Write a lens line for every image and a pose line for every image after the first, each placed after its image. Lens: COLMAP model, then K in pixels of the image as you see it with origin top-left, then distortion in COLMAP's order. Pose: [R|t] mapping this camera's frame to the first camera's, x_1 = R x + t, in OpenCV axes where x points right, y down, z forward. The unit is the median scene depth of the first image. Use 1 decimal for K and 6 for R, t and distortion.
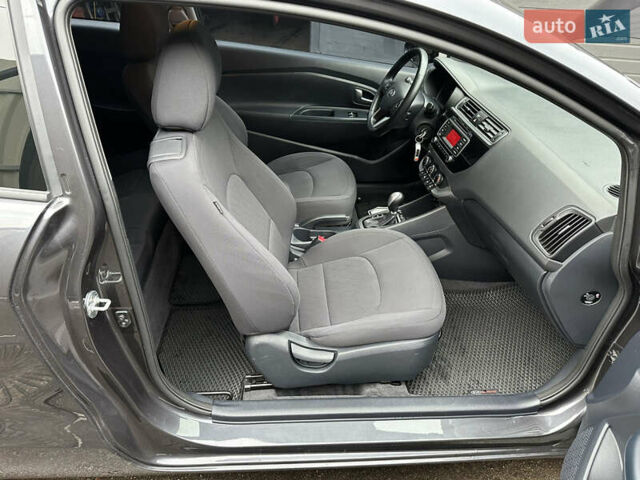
lens RADIAL K [[444.5, 0, 322.1], [0, 444.5, 236.1], [0, 0, 1]] dist [0.068496, -0.076391]
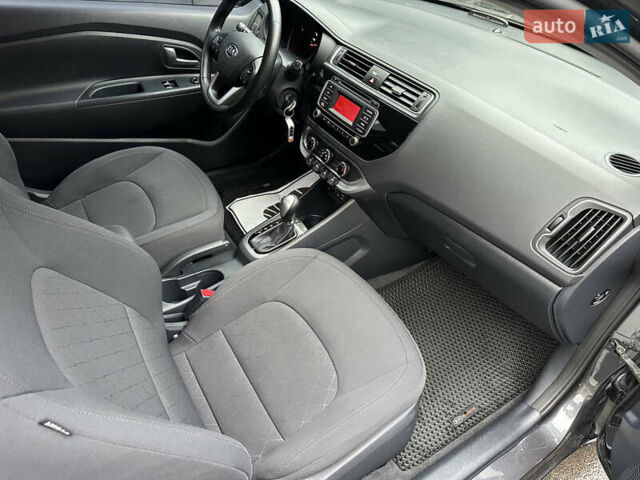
lens RADIAL K [[449.5, 0, 320.0], [0, 449.5, 240.0], [0, 0, 1]] dist [0.089071, -0.085298]
pose [[0.886109, -0.296158, 0.356513, -0.070458], [0.243781, 0.952032, 0.184946, -0.157308], [-0.394185, -0.076971, 0.915802, 0.313132]]
